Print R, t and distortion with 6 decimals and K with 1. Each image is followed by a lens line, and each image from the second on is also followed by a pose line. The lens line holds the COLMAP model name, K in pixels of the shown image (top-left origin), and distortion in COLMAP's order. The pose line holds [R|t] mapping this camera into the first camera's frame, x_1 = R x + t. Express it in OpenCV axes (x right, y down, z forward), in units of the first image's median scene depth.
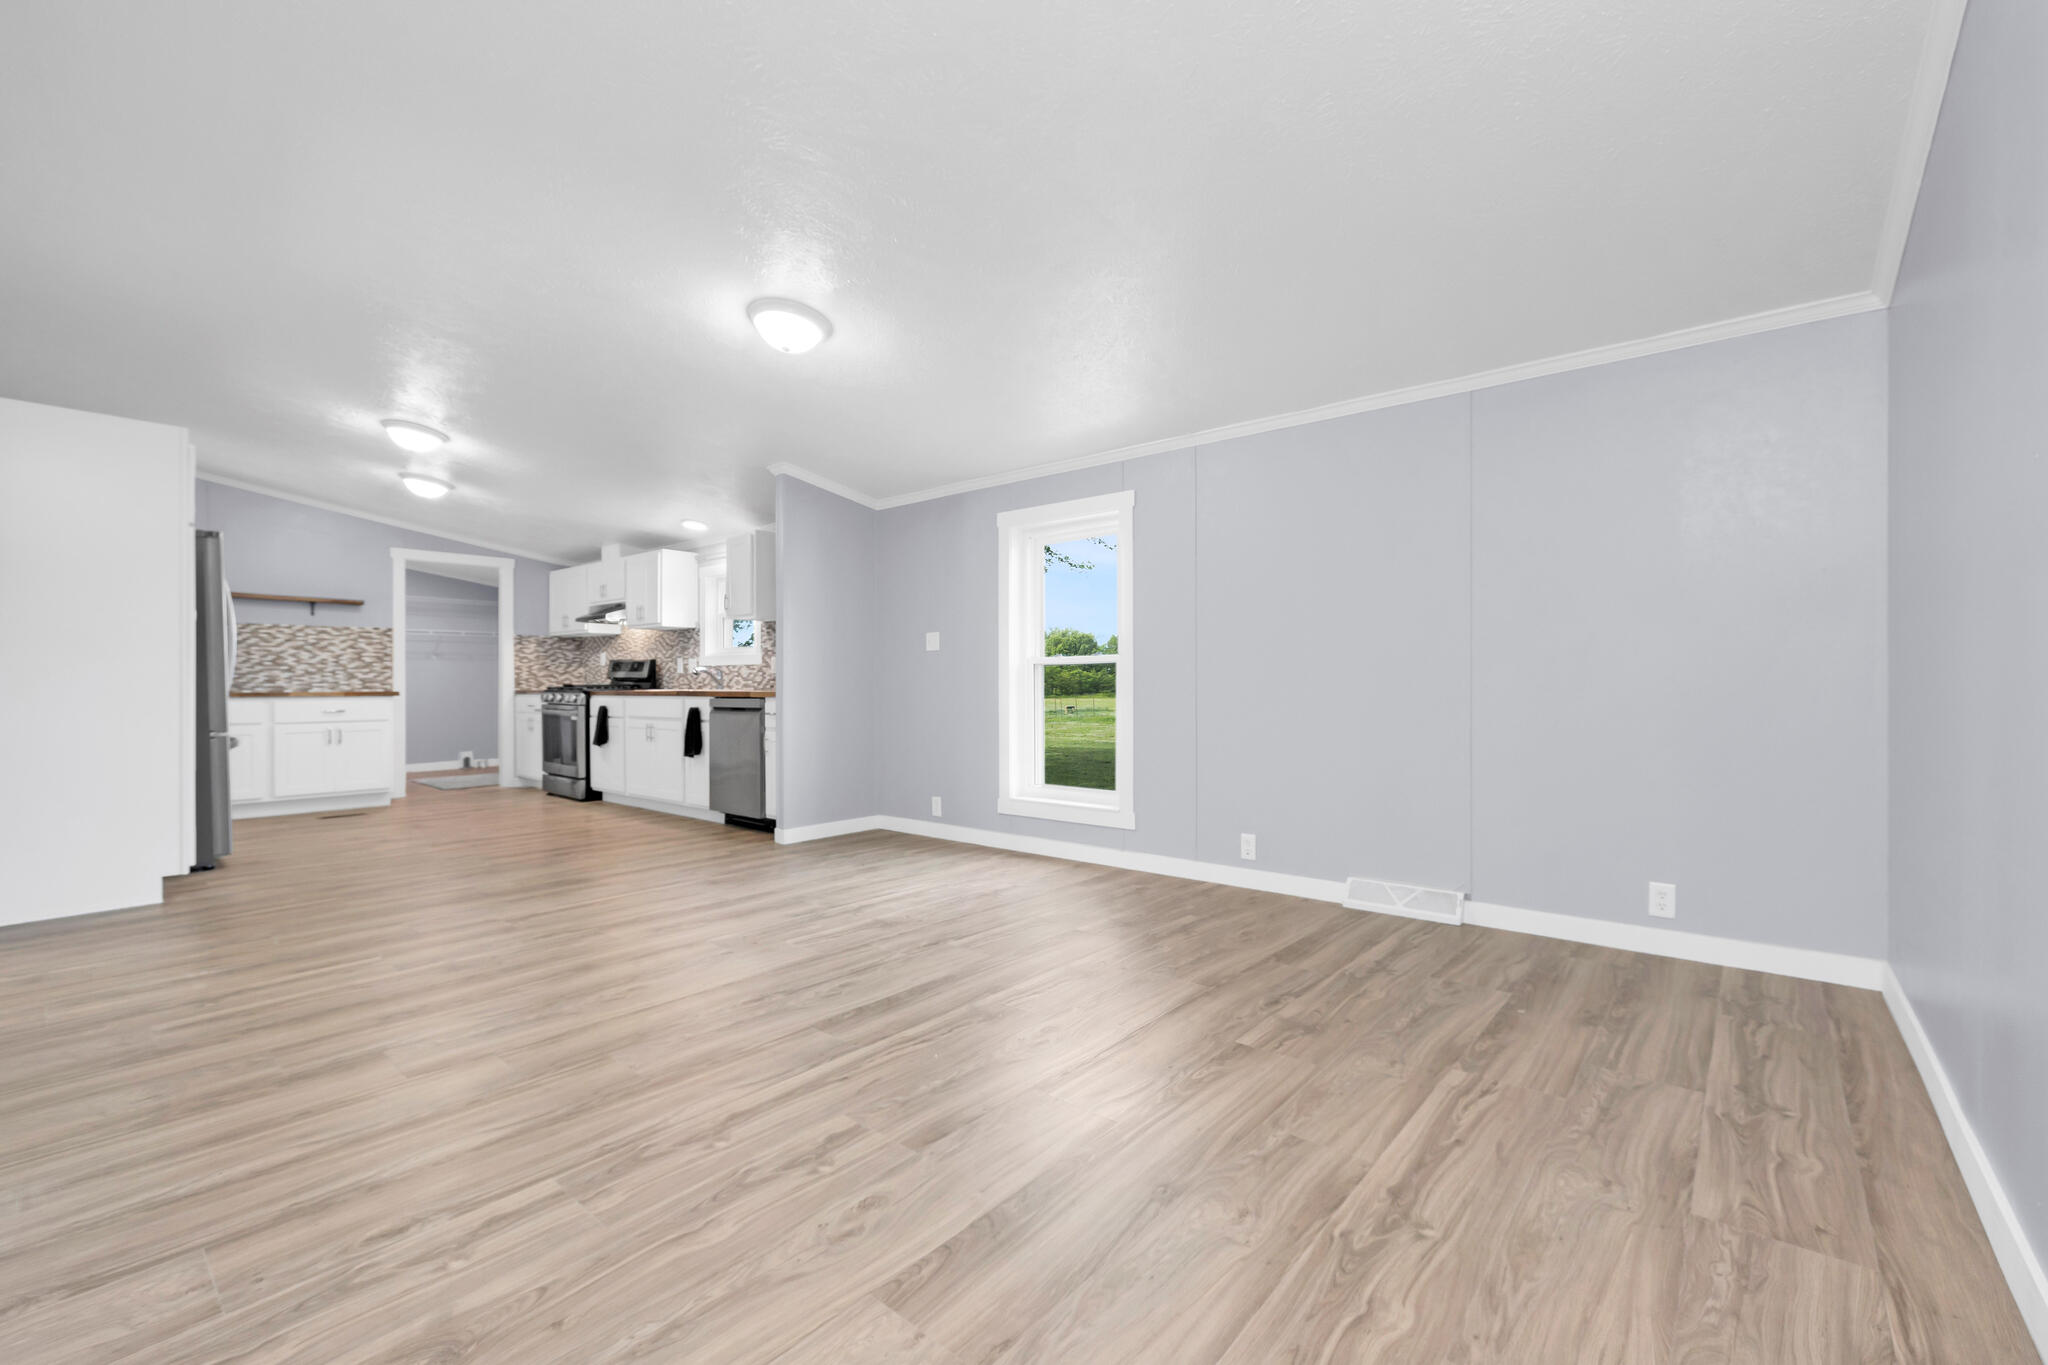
lens RADIAL K [[856.9, 0, 1034.0], [0, 856.9, 690.8], [0, 0, 1]] dist [0.008447, -0.000162]
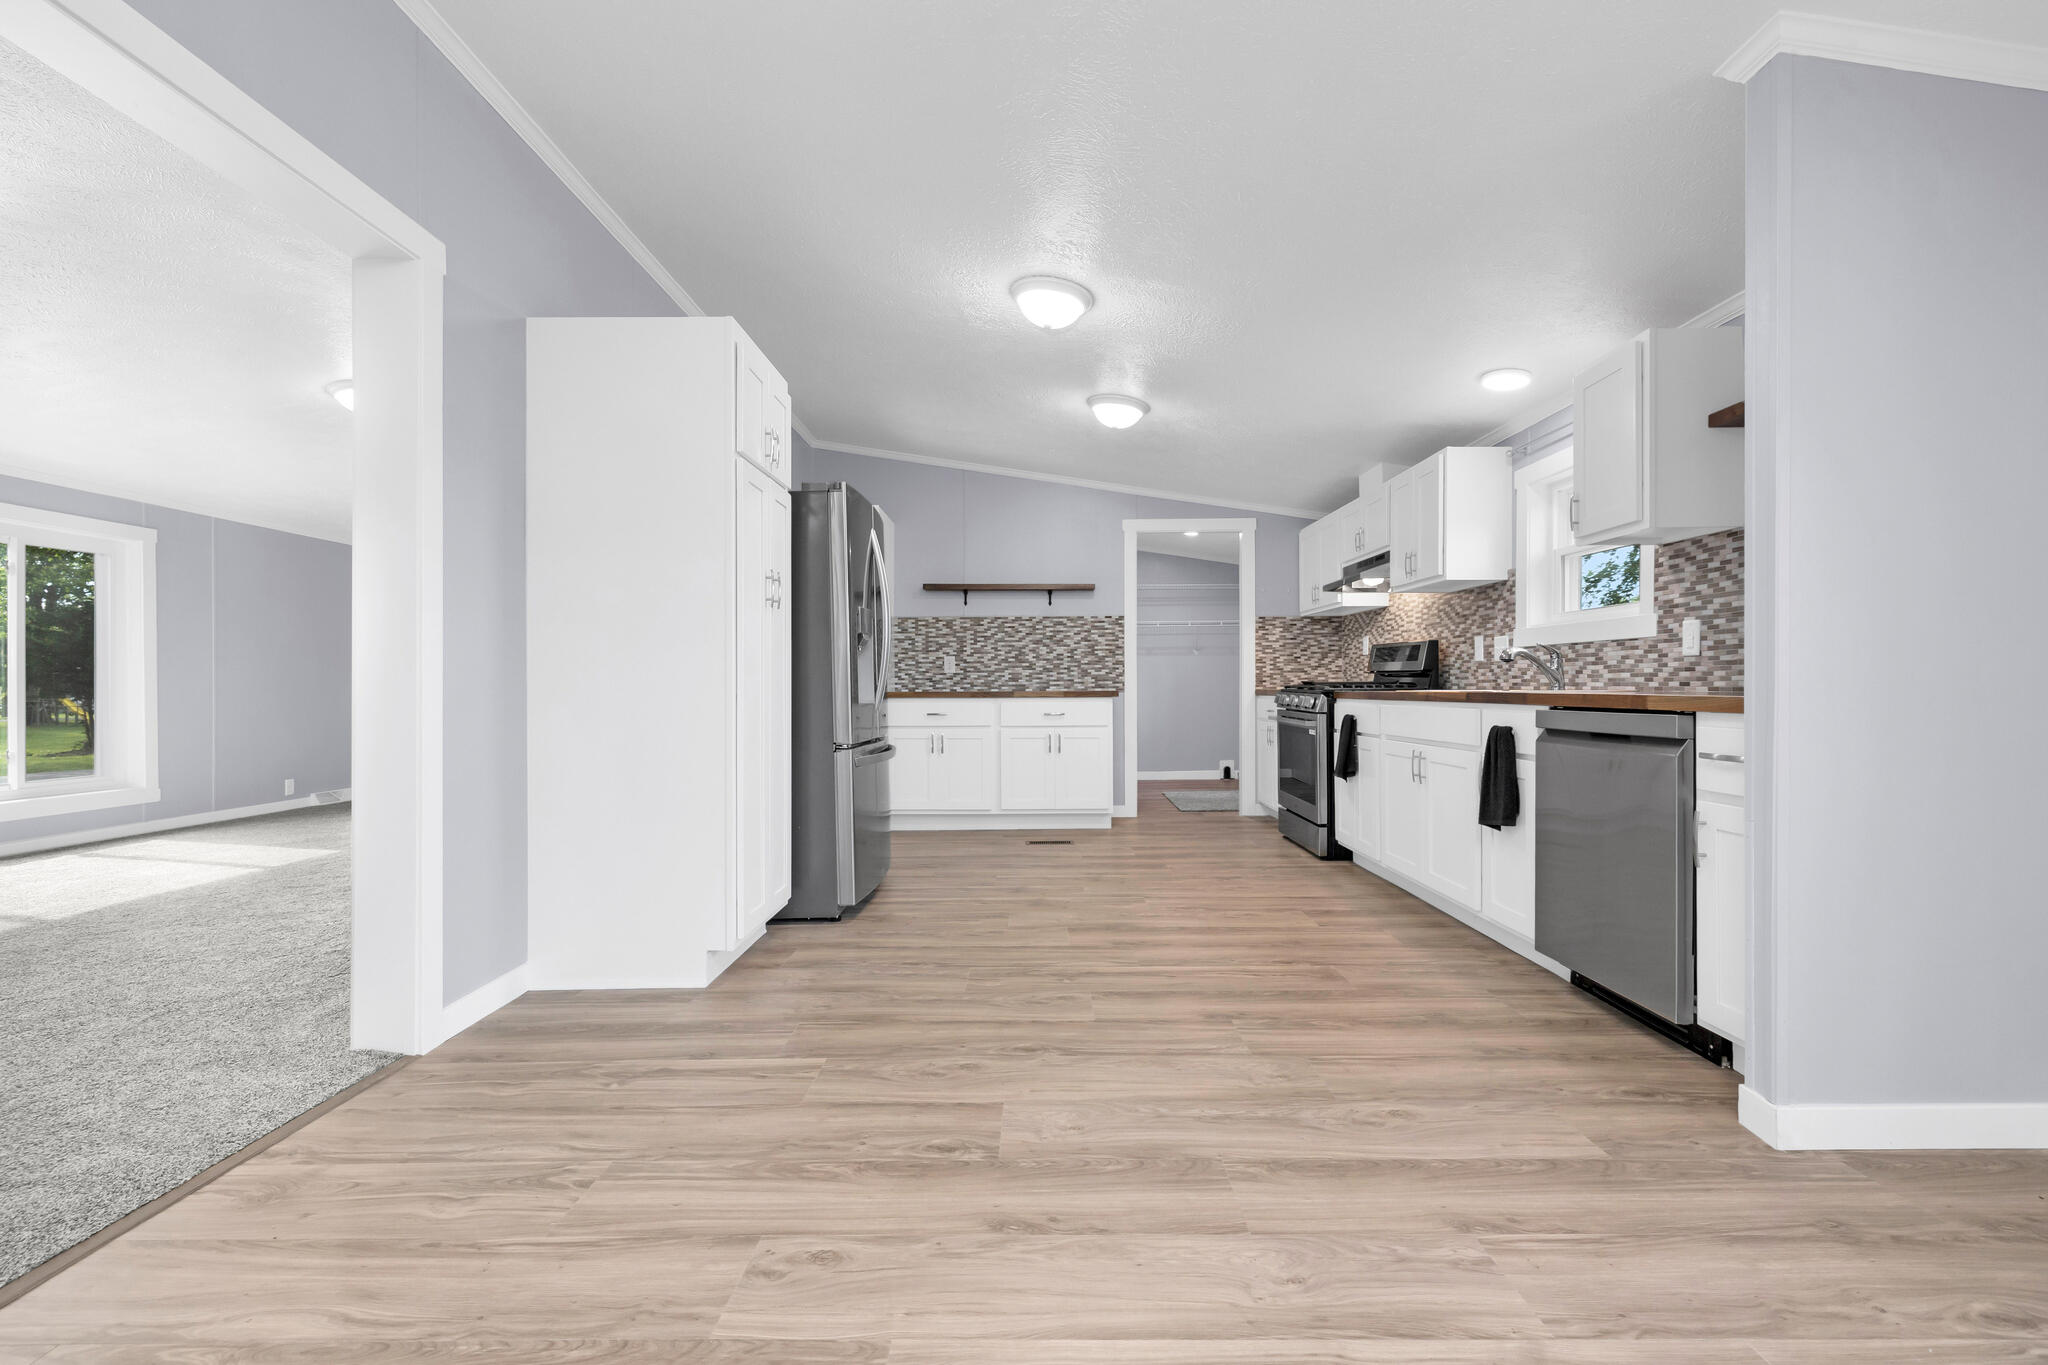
lens RADIAL K [[856.9, 0, 1027.9], [0, 856.9, 684.3], [0, 0, 1]] dist [0.008447, -0.000162]
pose [[0.628955, -0.002175, -0.777439, -0.158820], [-0.002847, 0.999983, -0.005102, -0.001185], [0.777436, 0.005422, 0.628938, 0.413704]]
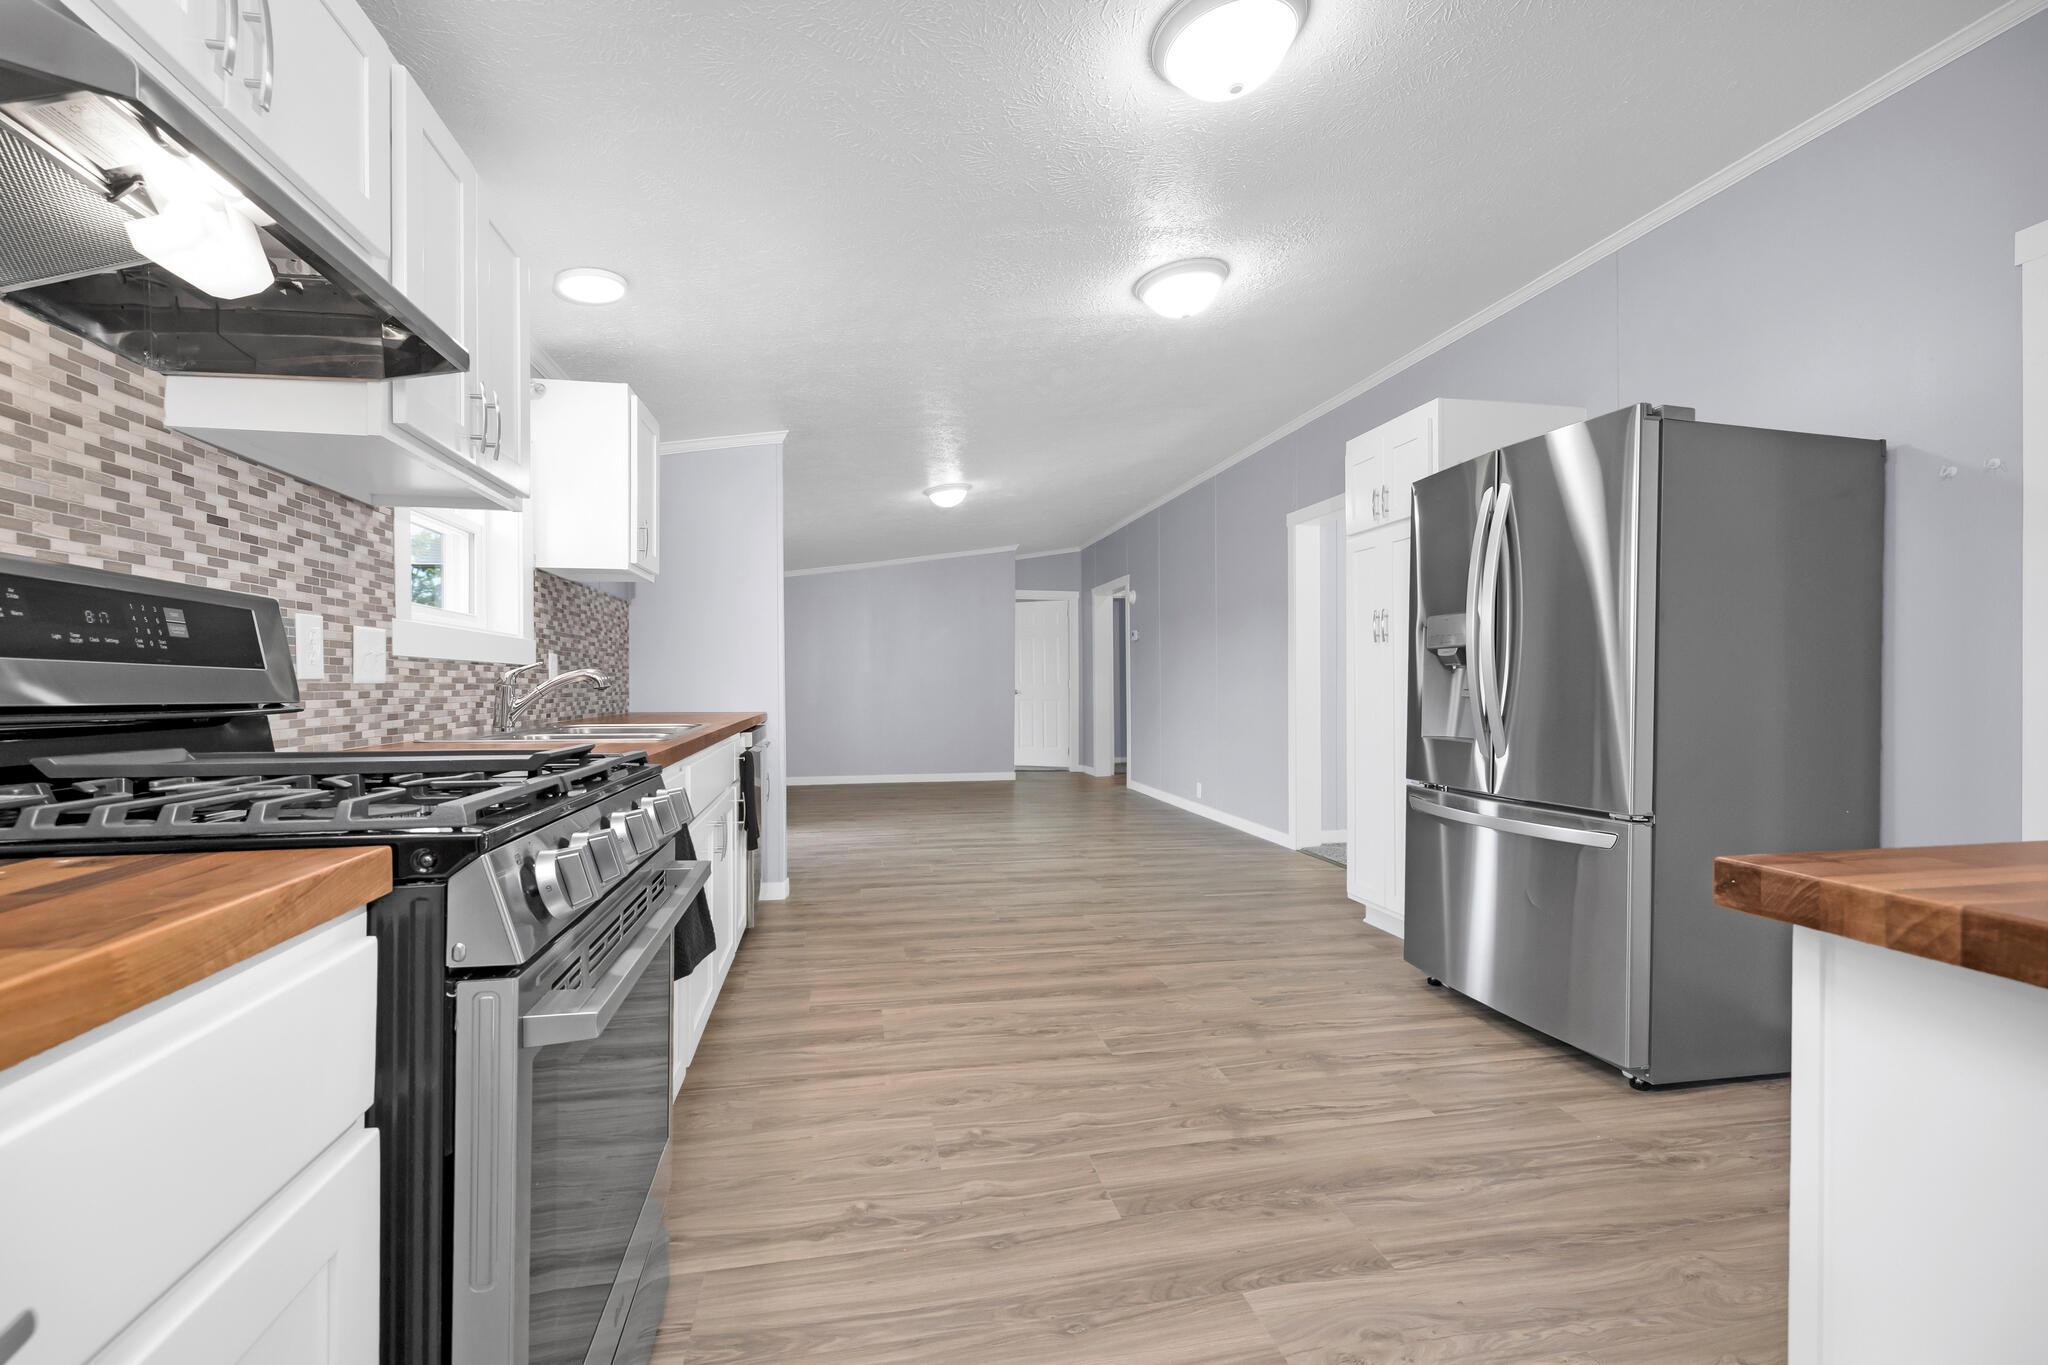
lens RADIAL K [[856.9, 0, 1018.9], [0, 856.9, 683.1], [0, 0, 1]] dist [0.008447, -0.000162]
pose [[-0.776714, 0.003556, 0.629843, -0.735792], [0.005942, 0.999981, 0.001682, -0.019988], [-0.629825, 0.005049, -0.776721, 1.117926]]
